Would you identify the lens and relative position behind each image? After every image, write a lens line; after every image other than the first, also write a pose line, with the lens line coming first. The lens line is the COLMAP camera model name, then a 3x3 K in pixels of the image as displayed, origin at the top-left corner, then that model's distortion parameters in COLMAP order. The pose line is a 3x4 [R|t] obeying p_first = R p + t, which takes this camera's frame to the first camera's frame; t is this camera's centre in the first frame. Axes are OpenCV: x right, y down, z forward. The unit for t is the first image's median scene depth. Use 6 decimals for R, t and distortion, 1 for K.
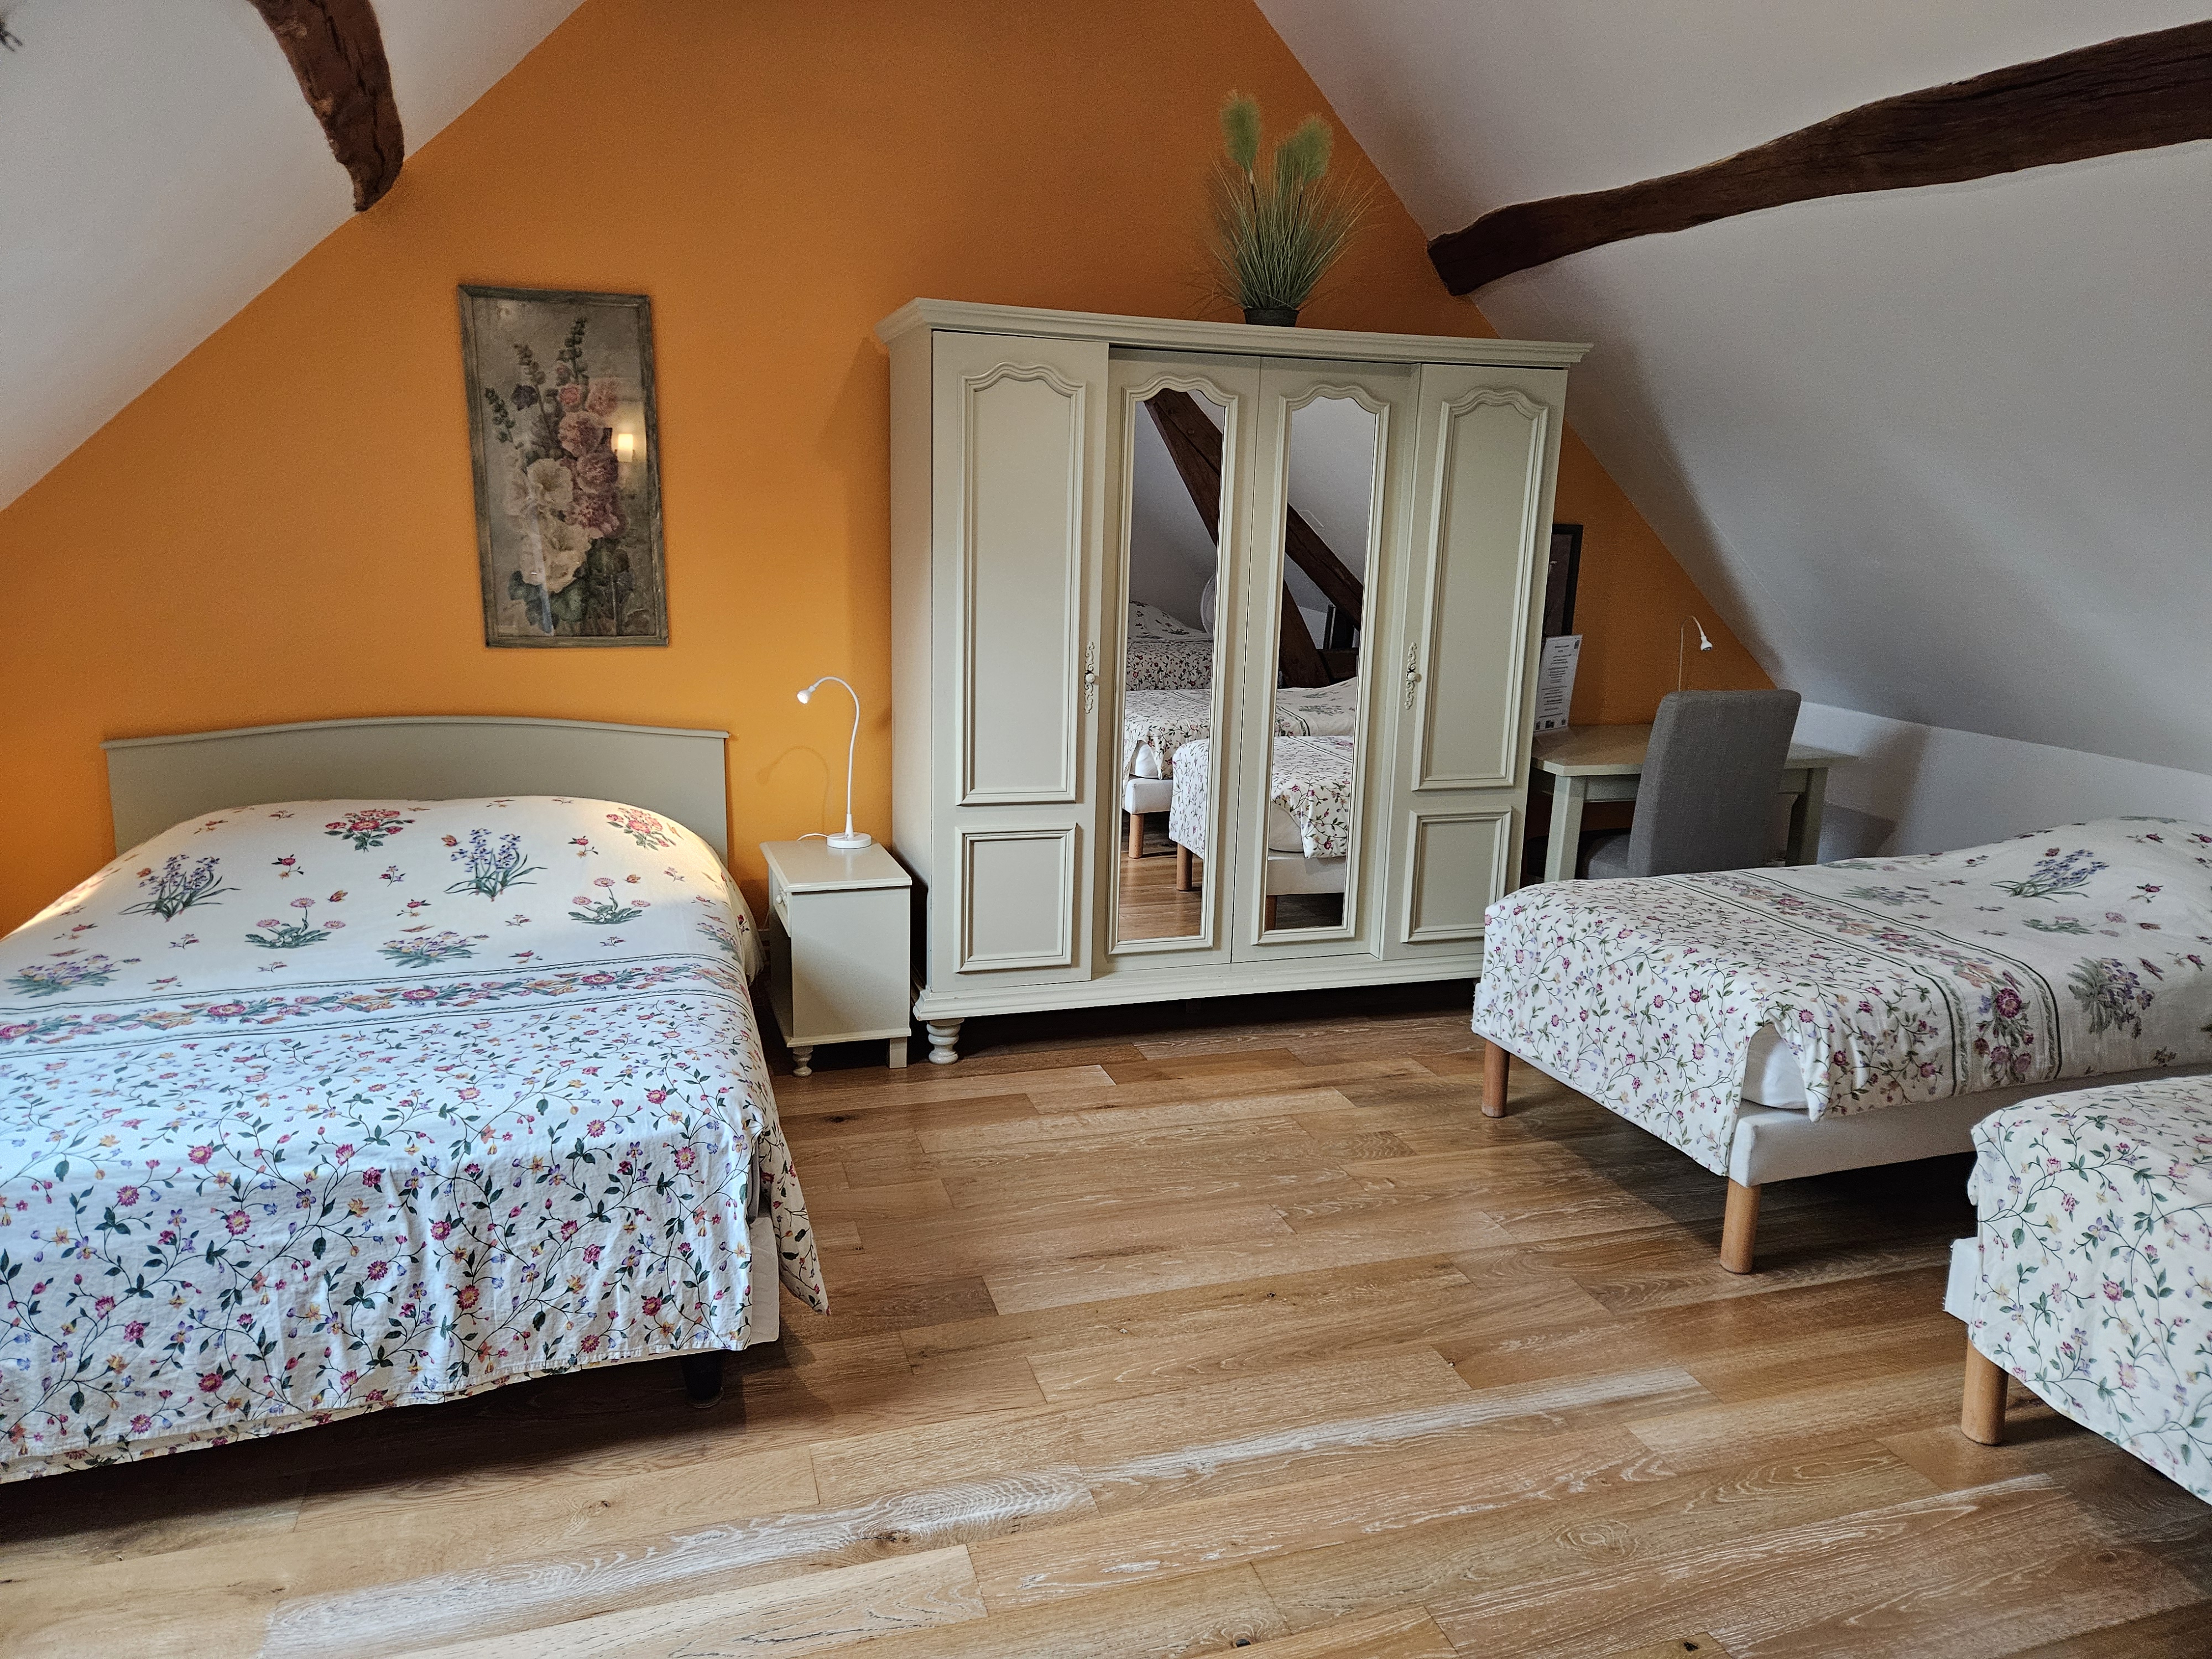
lens RADIAL K [[1478.9, 0, 1101.8], [0, 1478.9, 827.2], [0, 0, 1]] dist [0.054339, -0.038341]
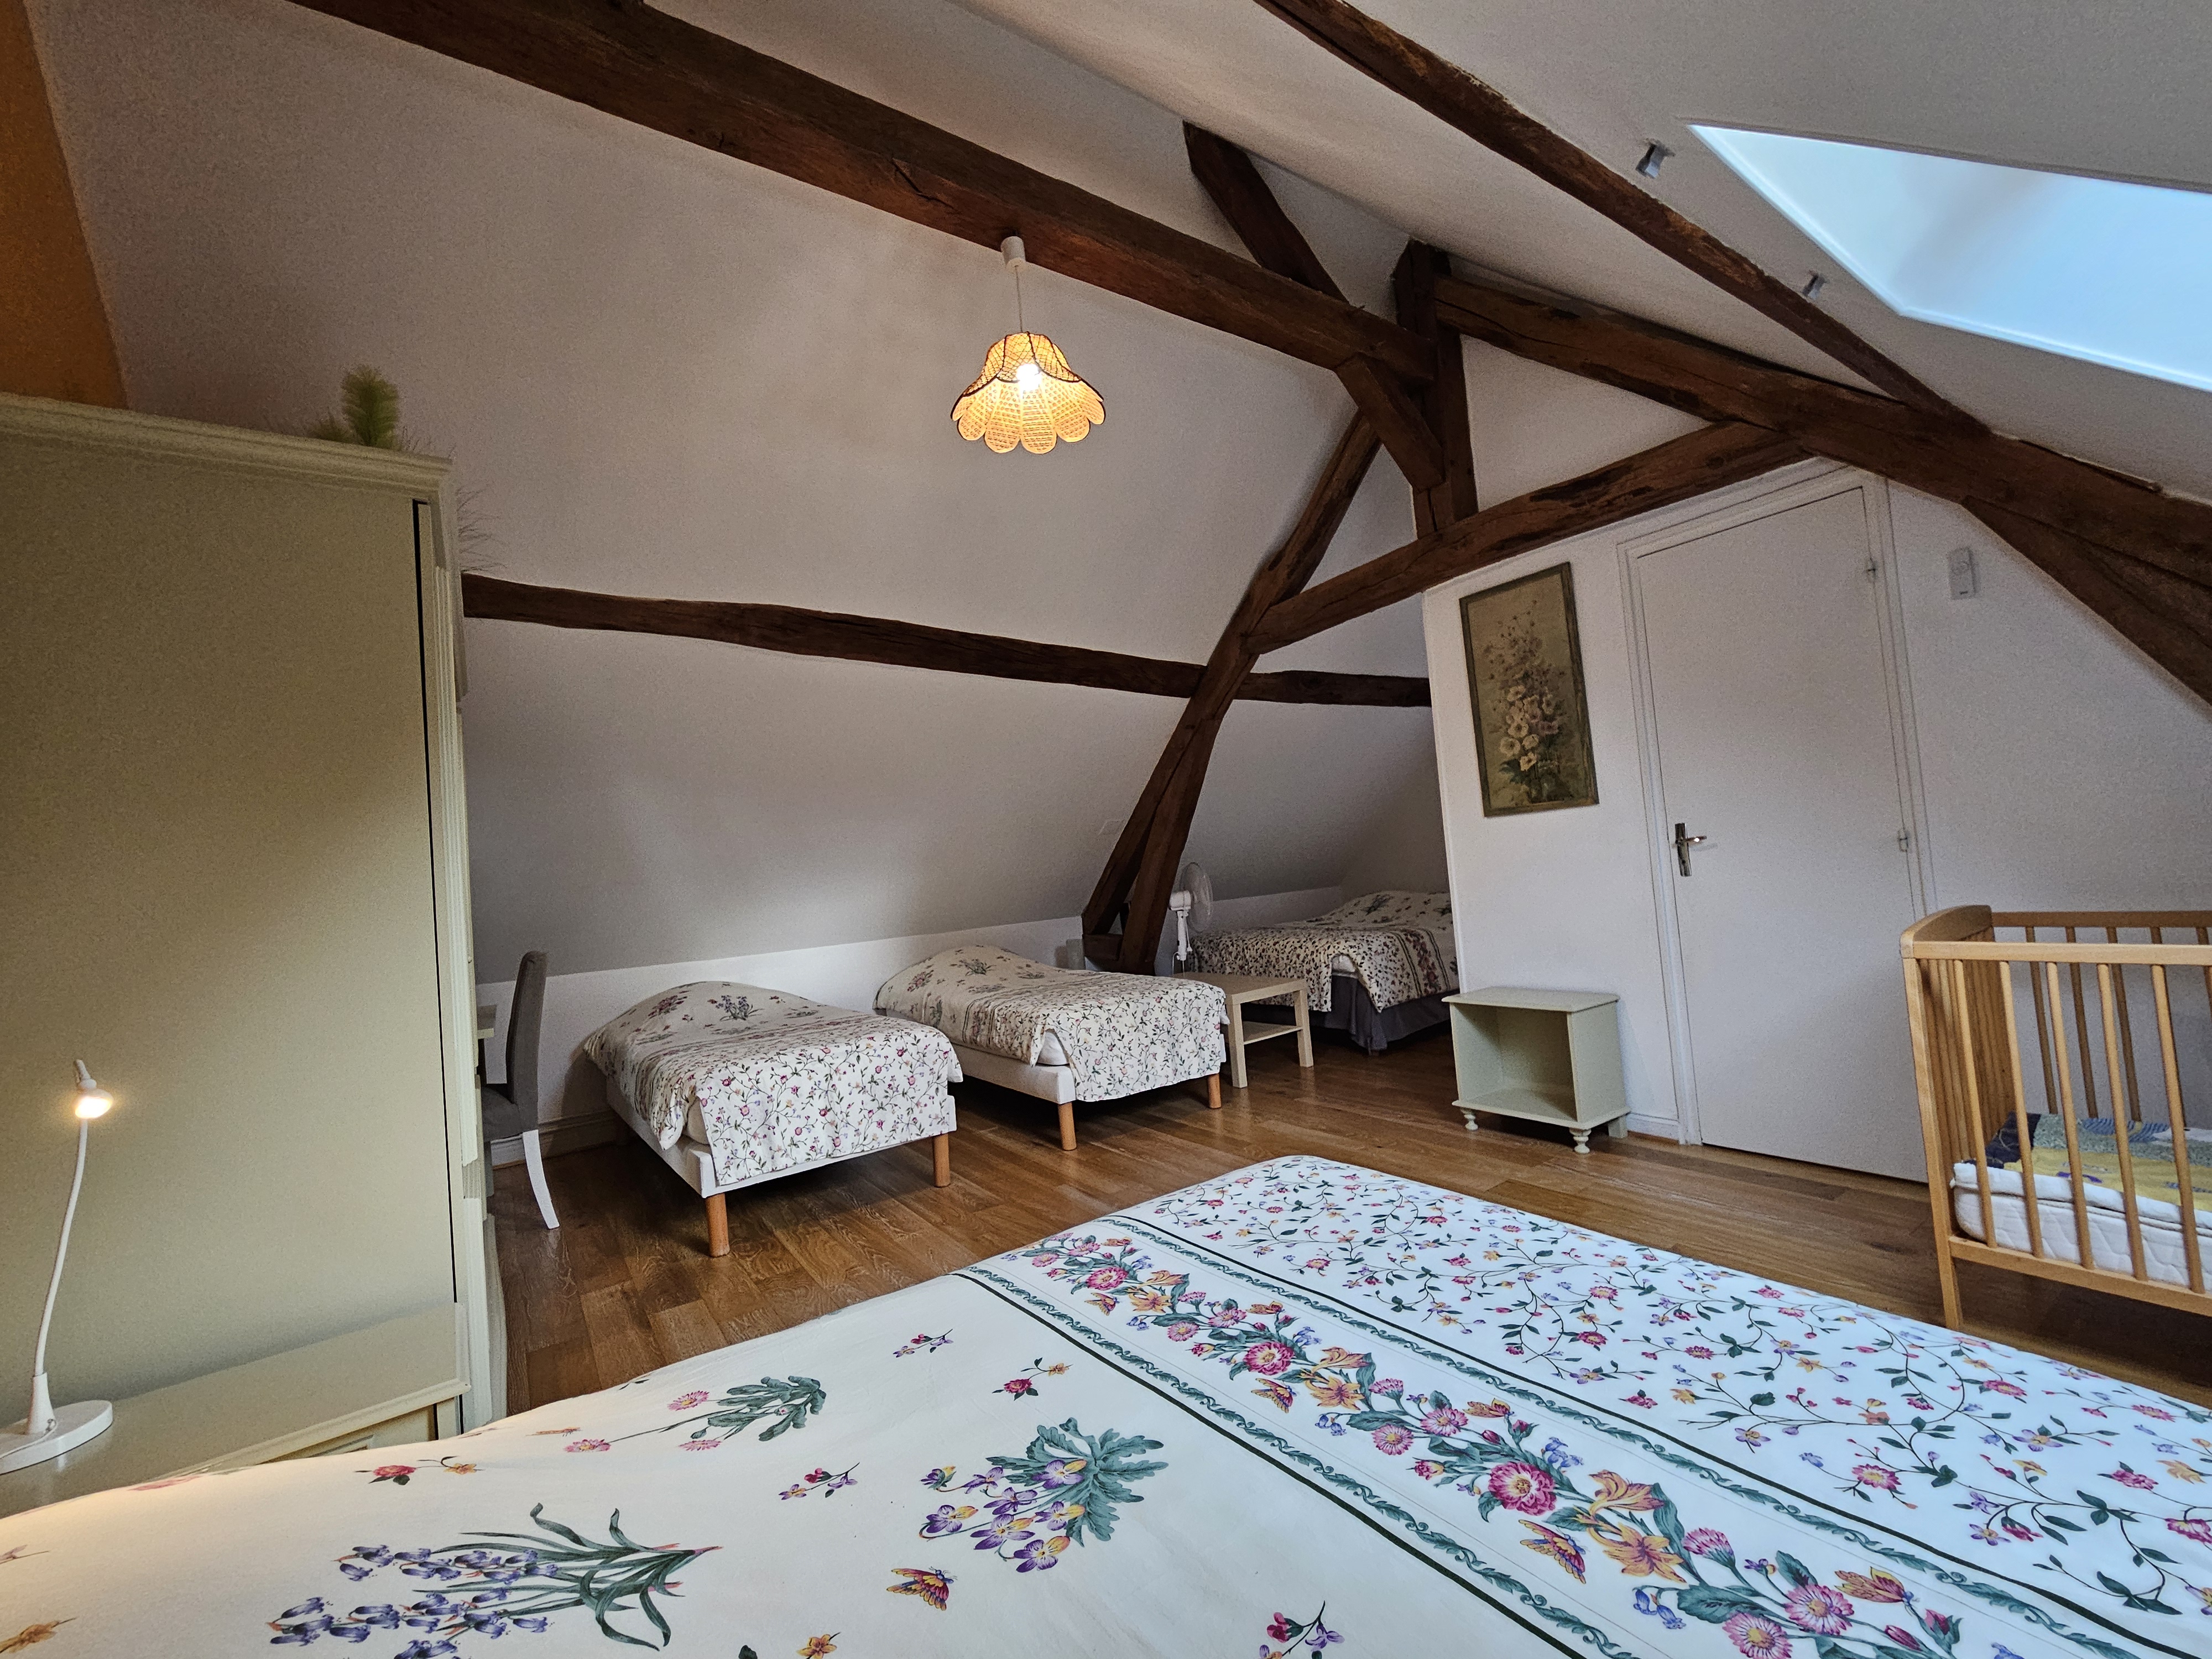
lens RADIAL K [[909.2, 0, 1106.0], [0, 909.2, 834.6], [0, 0, 1]] dist [-0.005146, 0.003339]
pose [[-0.290974, 0.037232, 0.956006, -0.756785], [0.273368, 0.960819, 0.045785, -0.127364], [-0.916844, 0.274664, -0.289752, 1.039607]]
